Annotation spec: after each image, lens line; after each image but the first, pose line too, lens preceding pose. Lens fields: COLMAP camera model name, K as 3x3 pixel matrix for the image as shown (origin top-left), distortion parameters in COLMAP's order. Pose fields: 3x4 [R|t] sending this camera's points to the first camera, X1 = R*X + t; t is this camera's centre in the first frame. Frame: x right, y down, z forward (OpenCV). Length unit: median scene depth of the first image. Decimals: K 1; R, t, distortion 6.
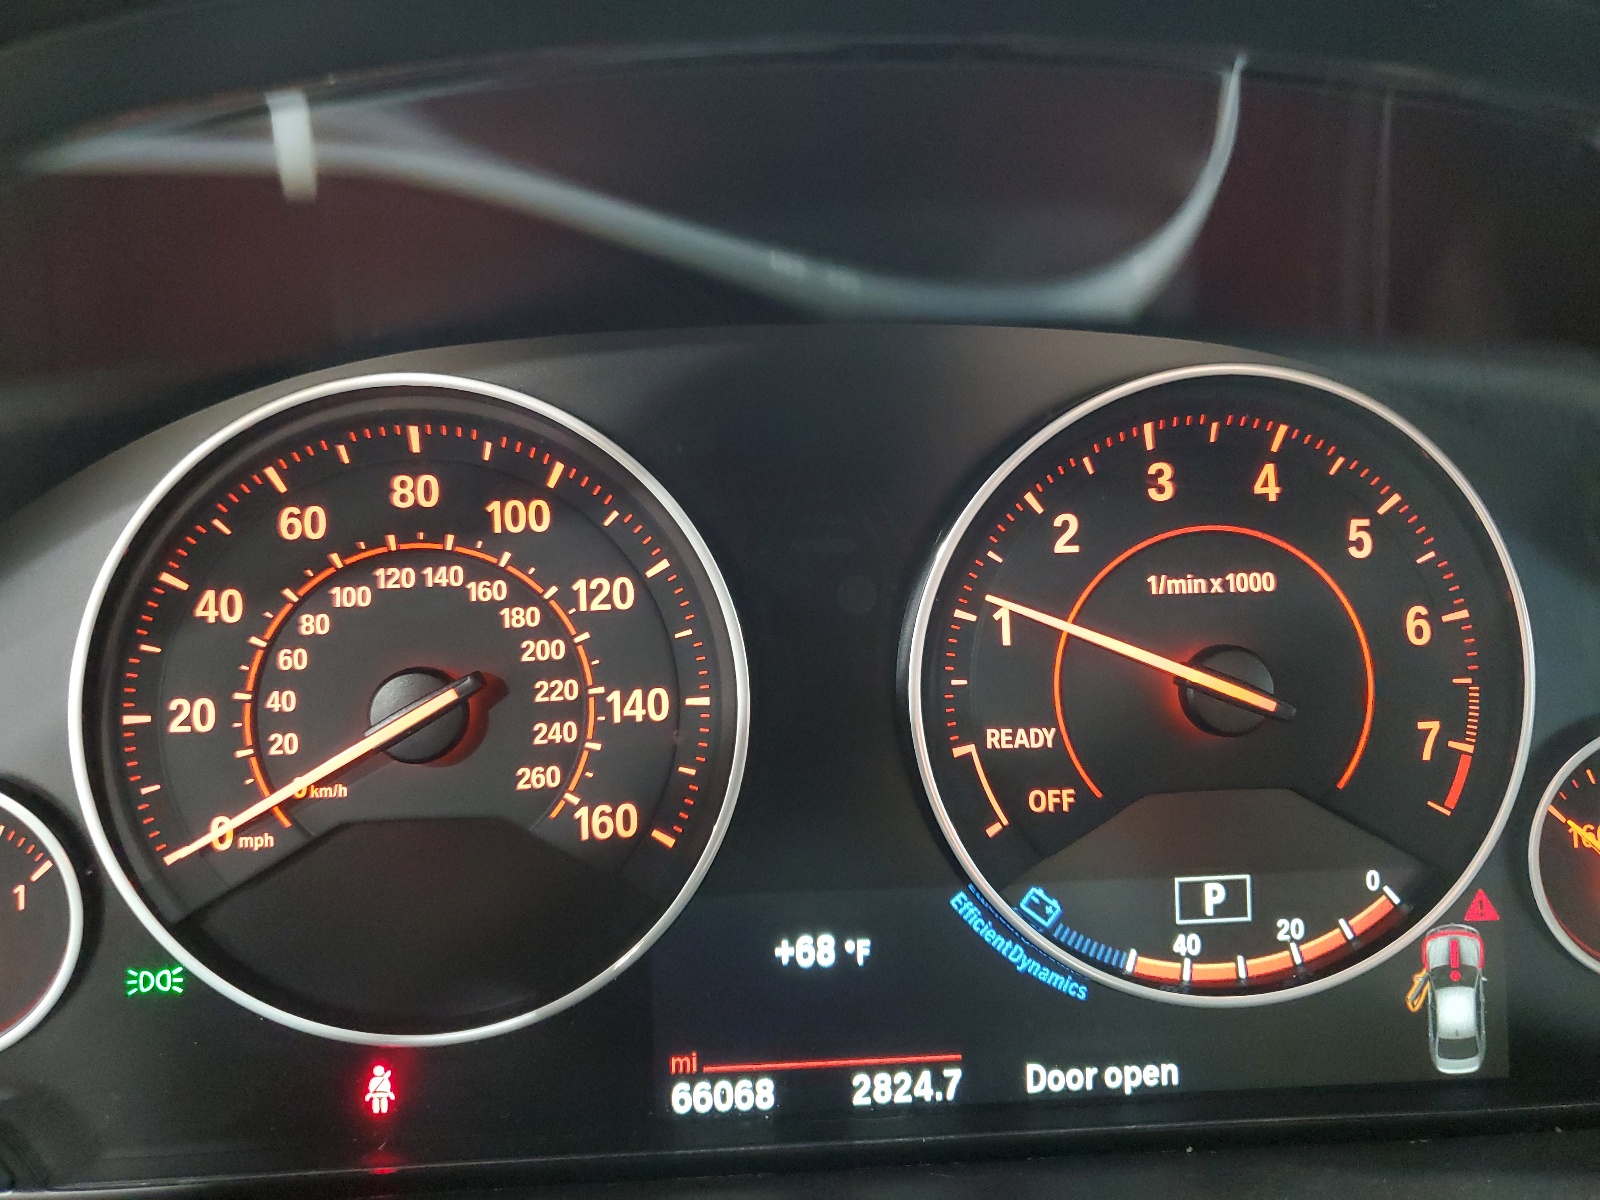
lens RADIAL K [[1215.6, 0, 799.8], [0, 1215.6, 599.2], [0, 0, 1]] dist [0.001129, 0.000591]
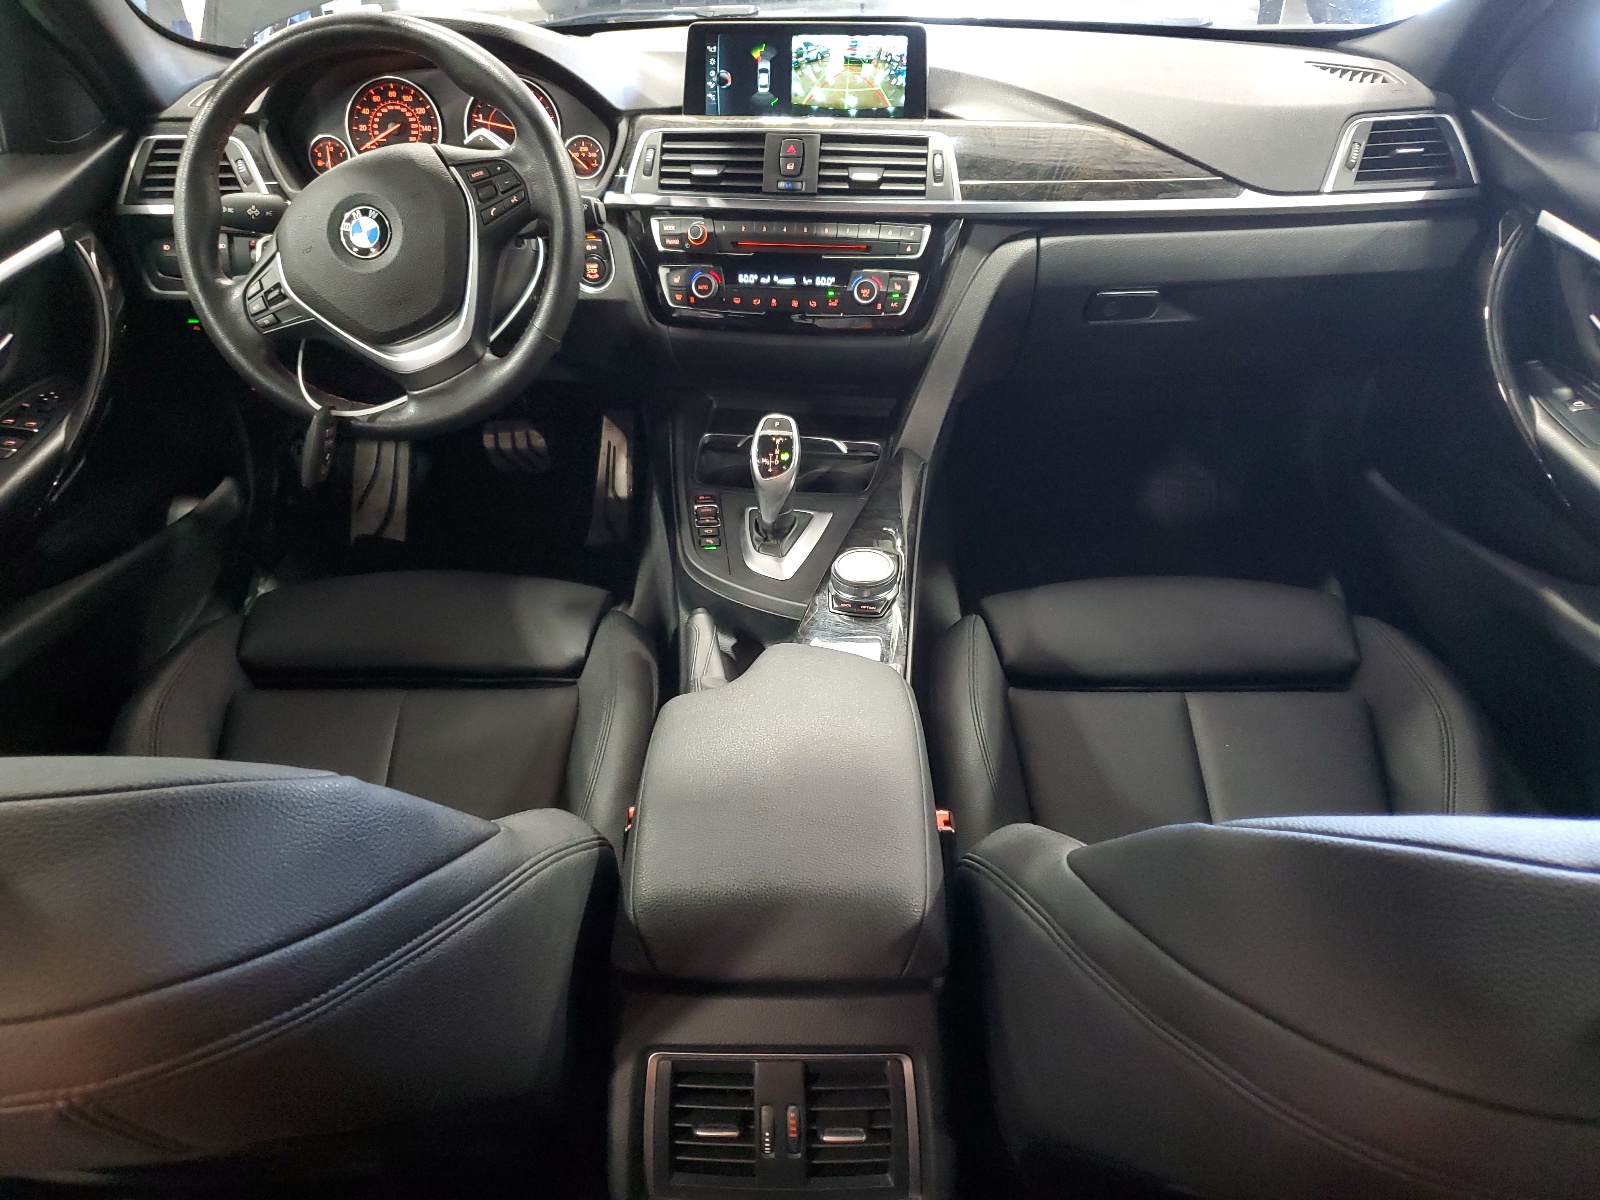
lens RADIAL K [[1215.6, 0, 799.7], [0, 1215.6, 600.0], [0, 0, 1]] dist [0.001129, 0.000591]
pose [[0.998384, 0.044167, -0.035769, 2.361873], [-0.032642, 0.960809, 0.275282, 0.693586], [0.046525, -0.273669, 0.960698, -6.299975]]
